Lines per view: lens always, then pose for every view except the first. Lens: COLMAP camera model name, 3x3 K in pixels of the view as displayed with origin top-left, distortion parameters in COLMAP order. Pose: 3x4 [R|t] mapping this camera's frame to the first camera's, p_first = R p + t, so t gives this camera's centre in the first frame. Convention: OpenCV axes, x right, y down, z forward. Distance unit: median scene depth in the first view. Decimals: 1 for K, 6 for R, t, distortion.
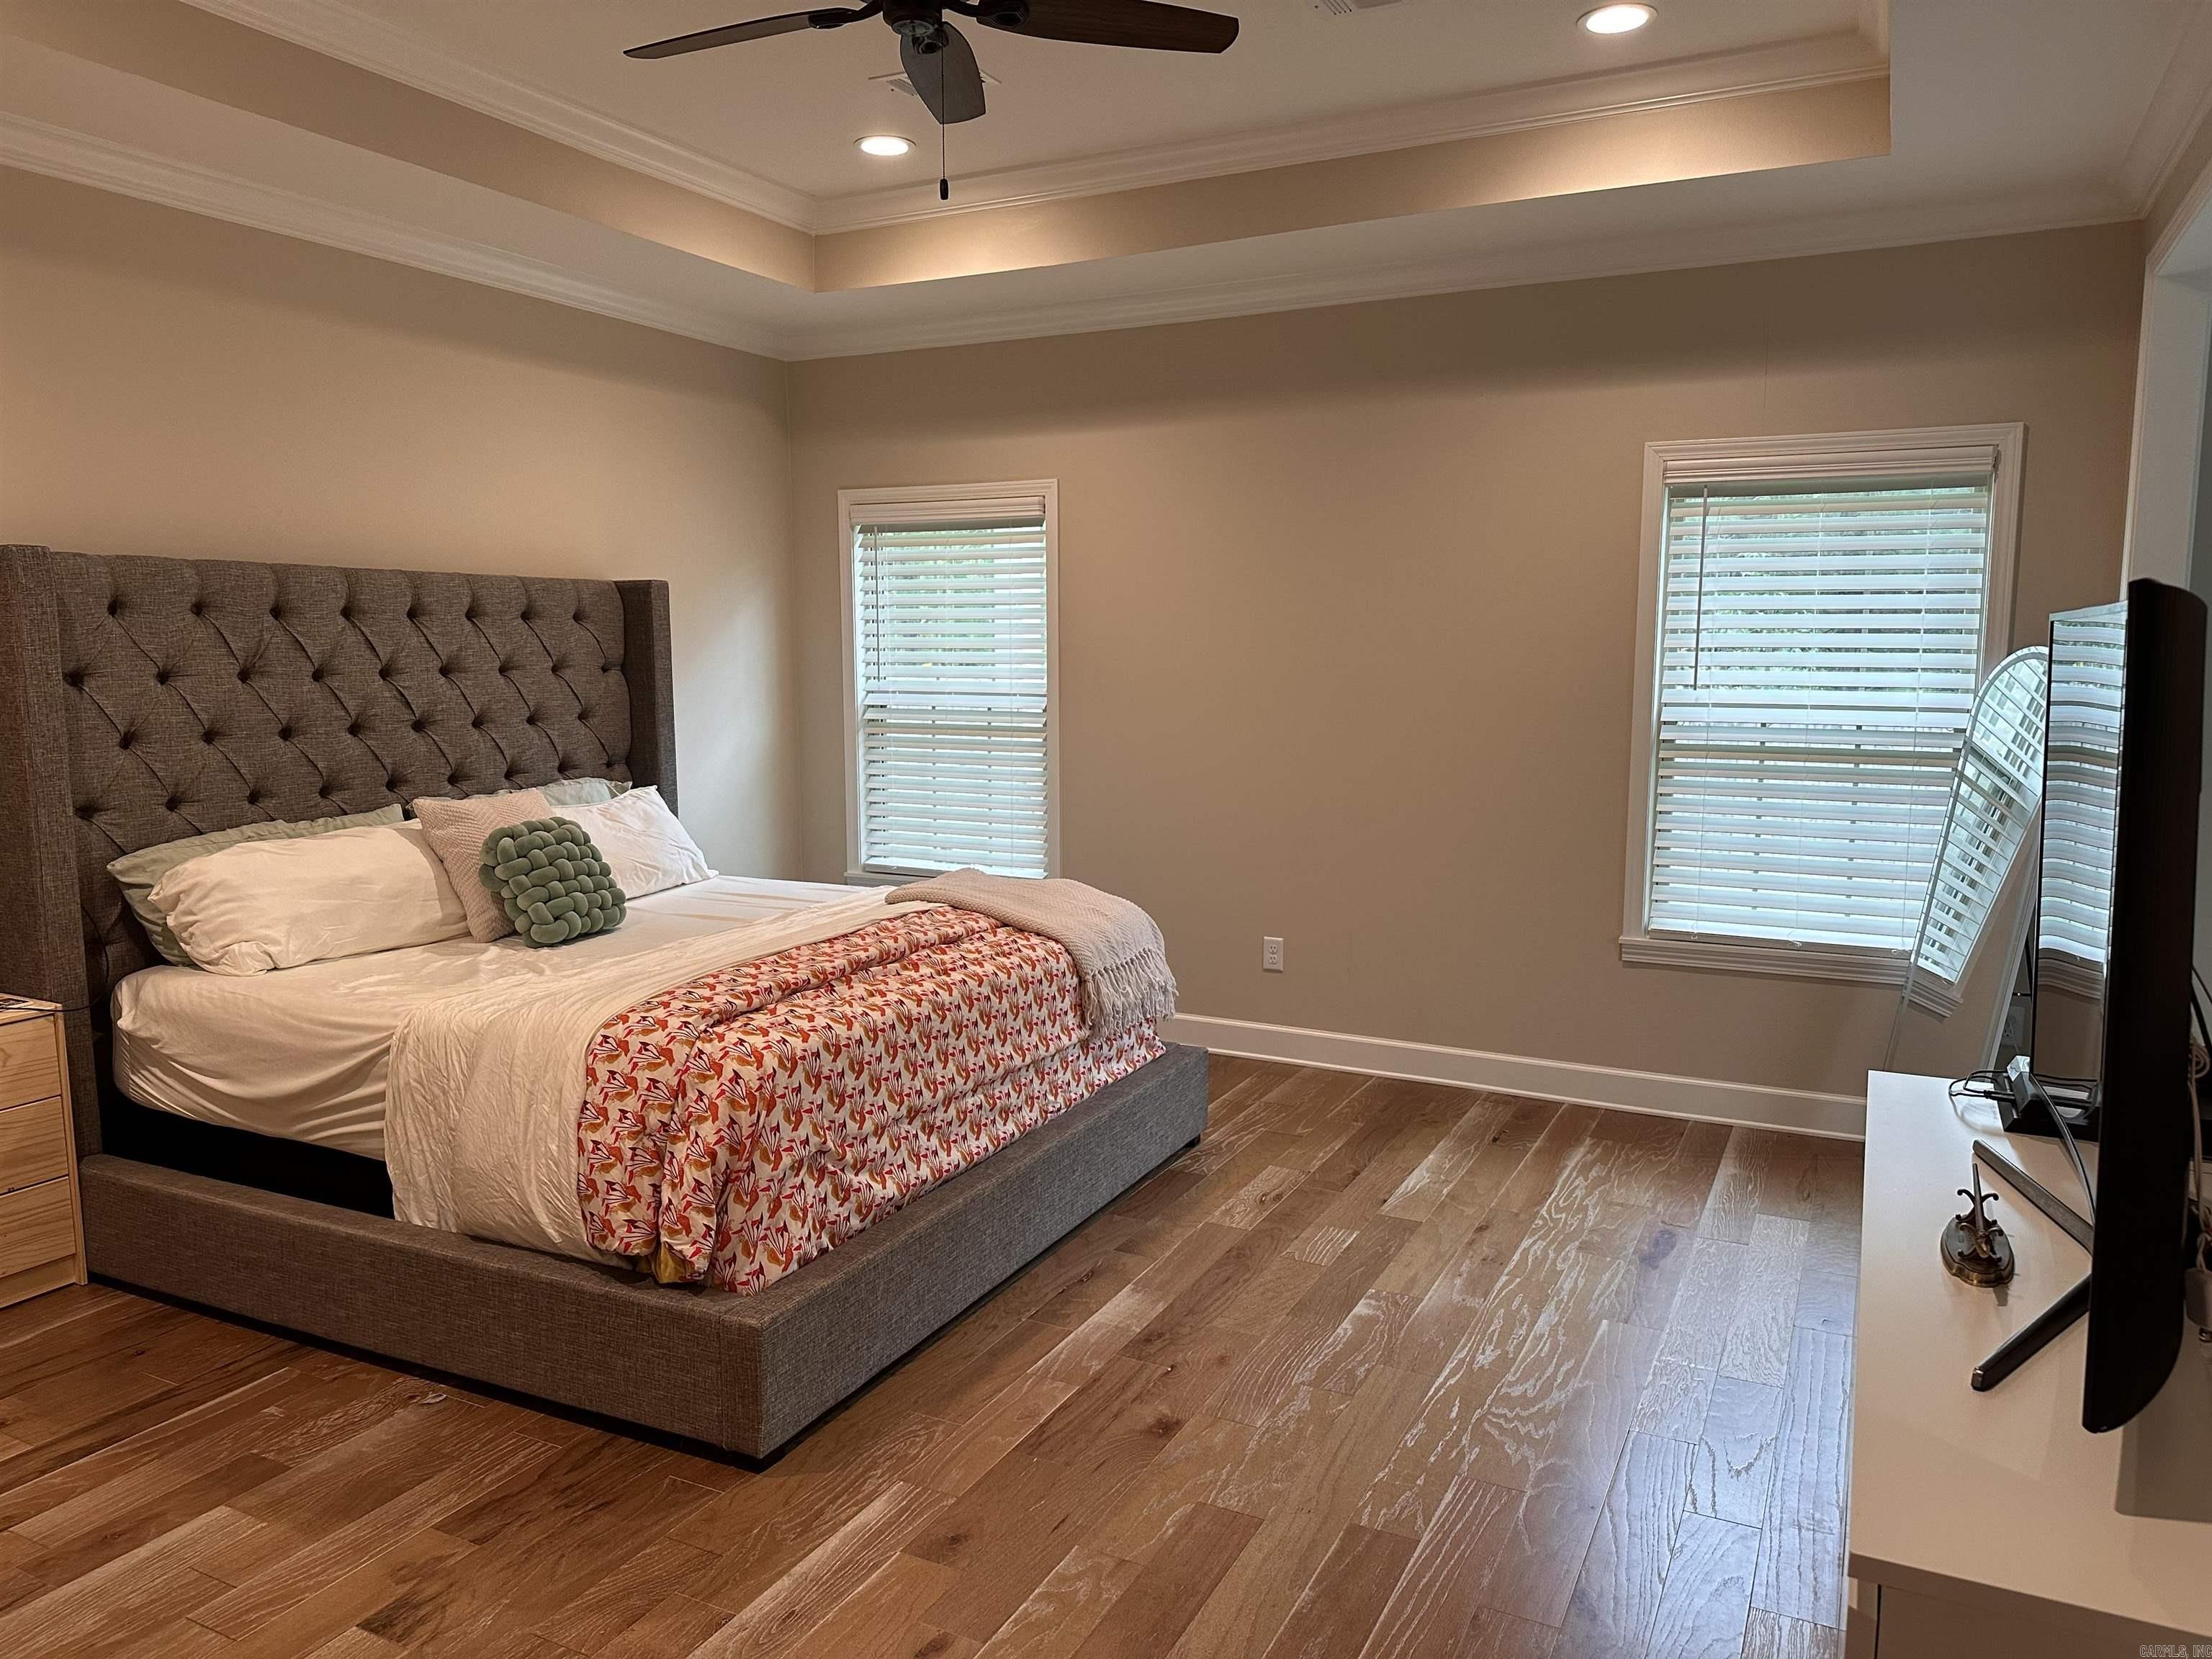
lens RADIAL K [[1565.0, 0, 1093.6], [0, 1565.0, 834.5], [0, 0, 1]] dist [0.105992, -0.140616]
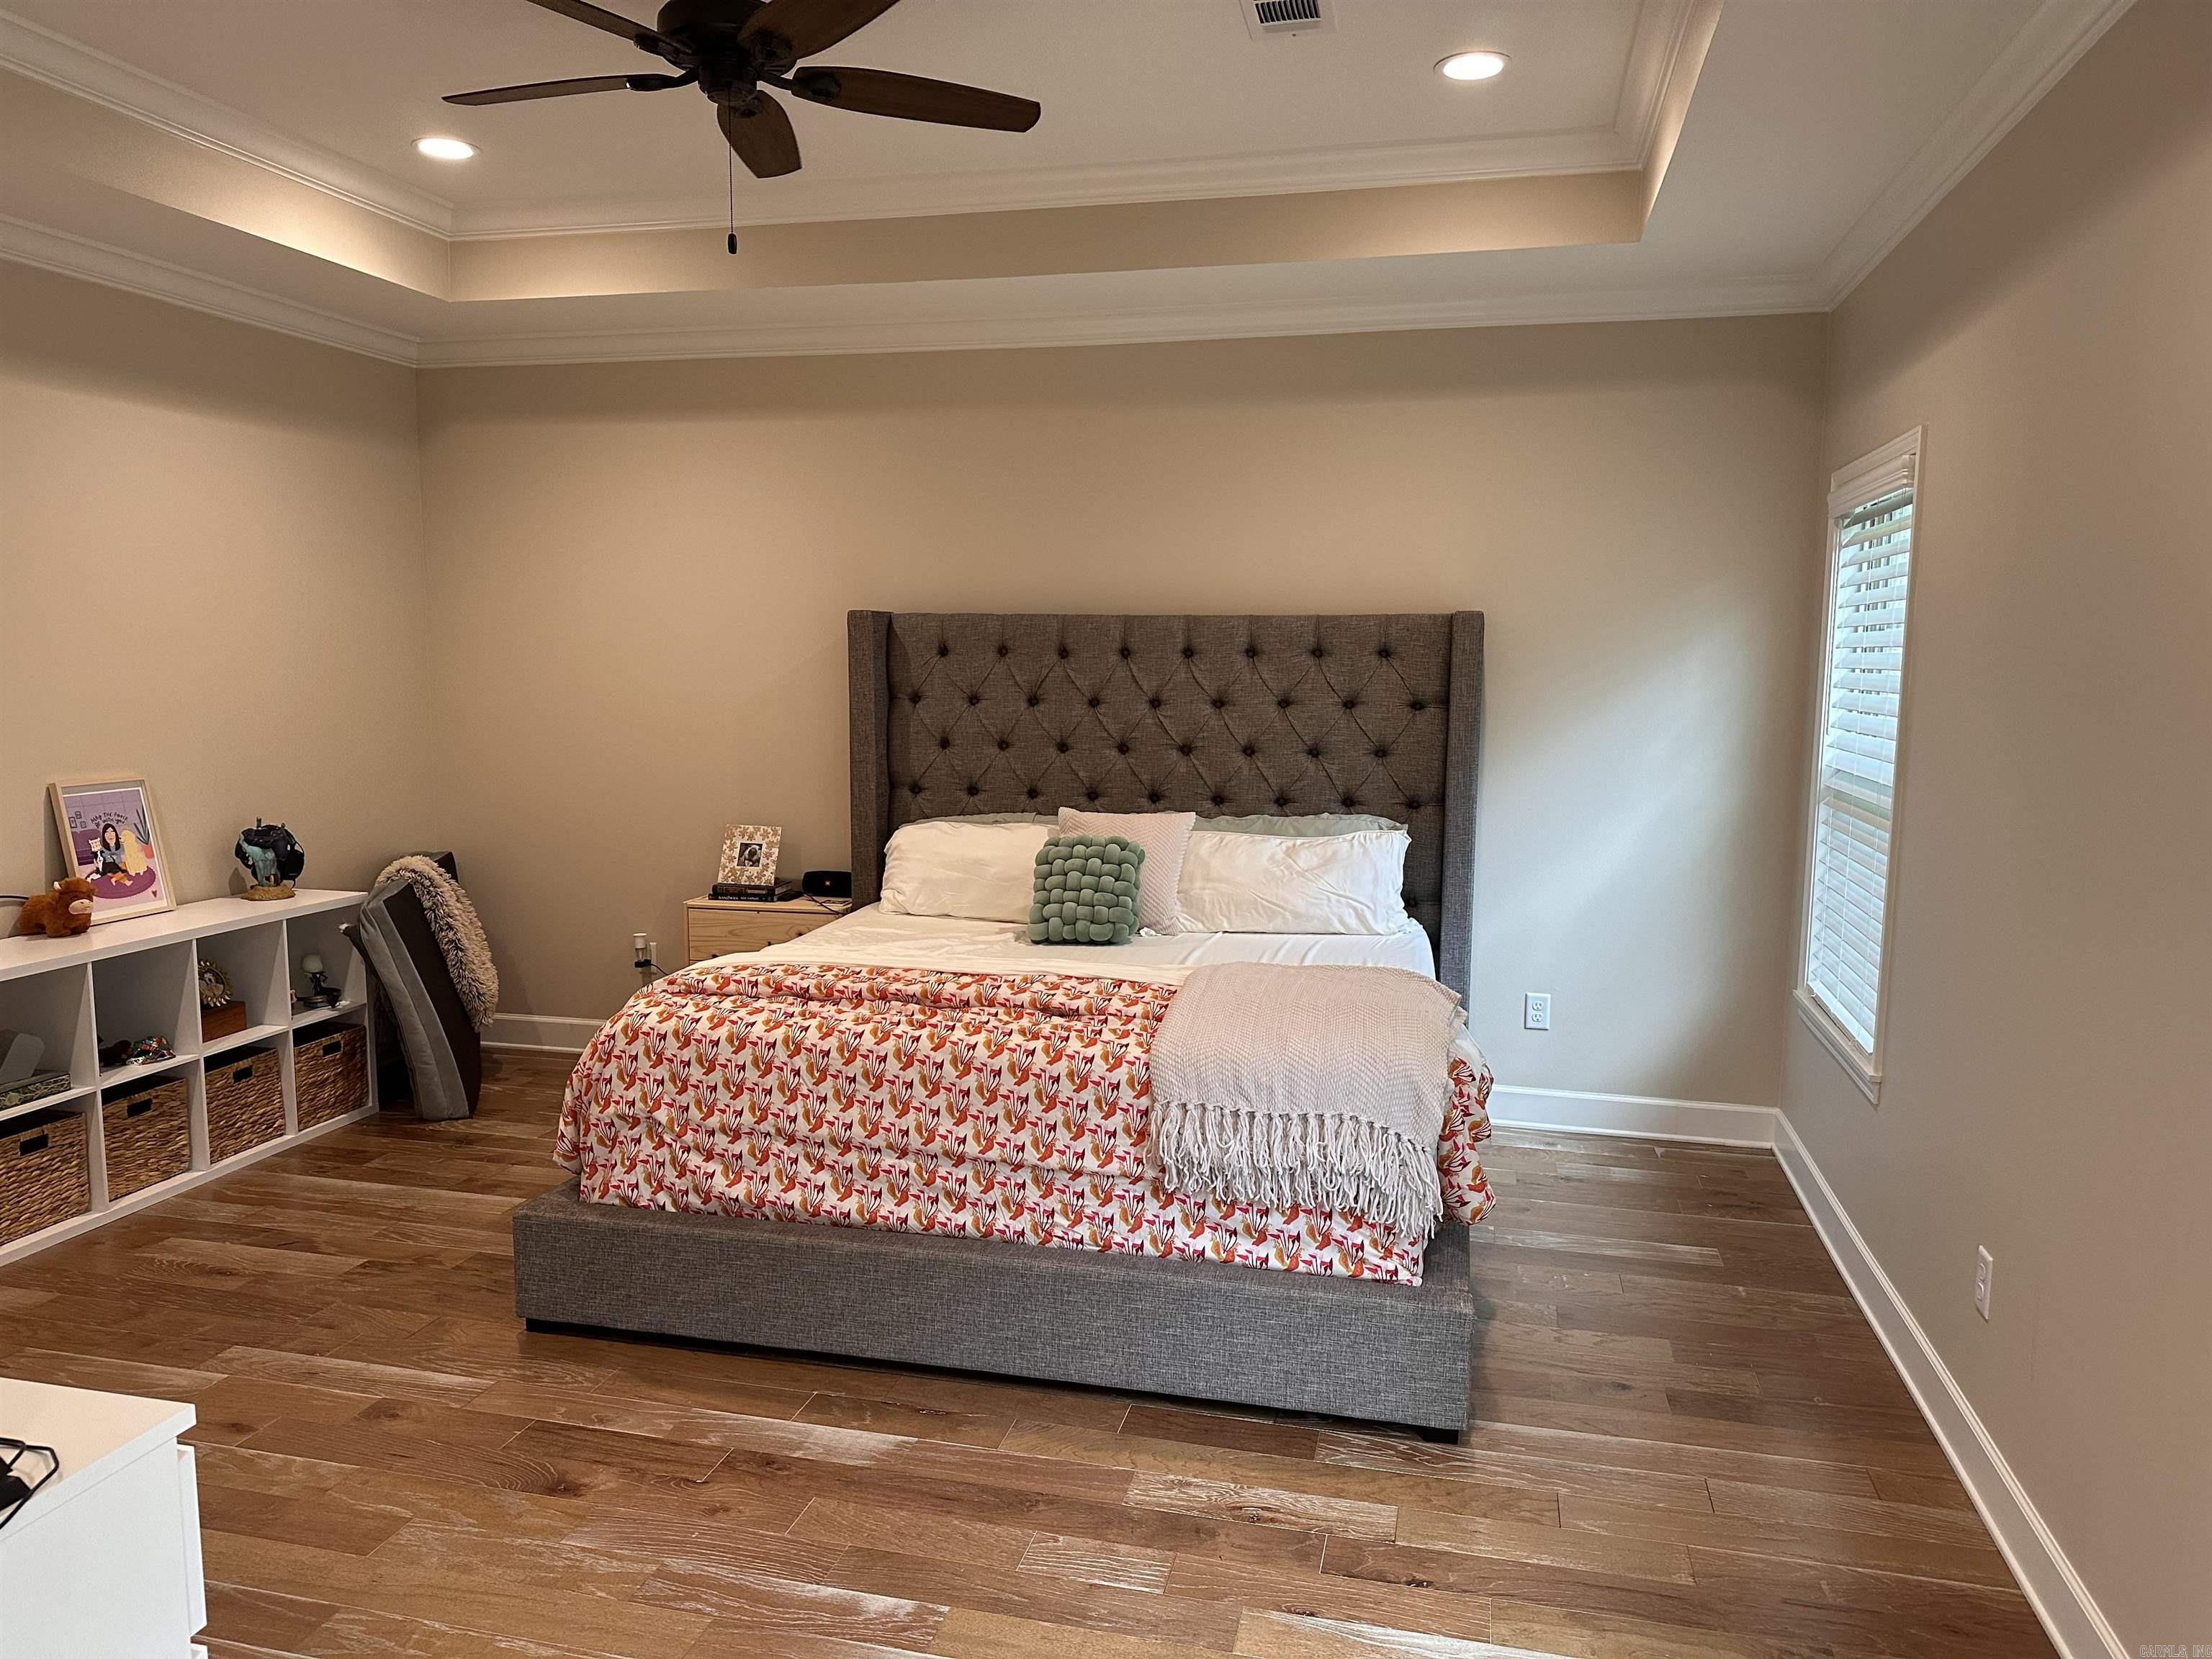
lens RADIAL K [[1545.1, 0, 1107.4], [0, 1545.1, 836.8], [0, 0, 1]] dist [0.100730, -0.198974]
pose [[0.225281, 0.114896, -0.967496, 0.782389], [-0.128178, 0.987886, 0.087472, -0.115905], [0.965826, 0.104306, 0.237279, 0.820192]]
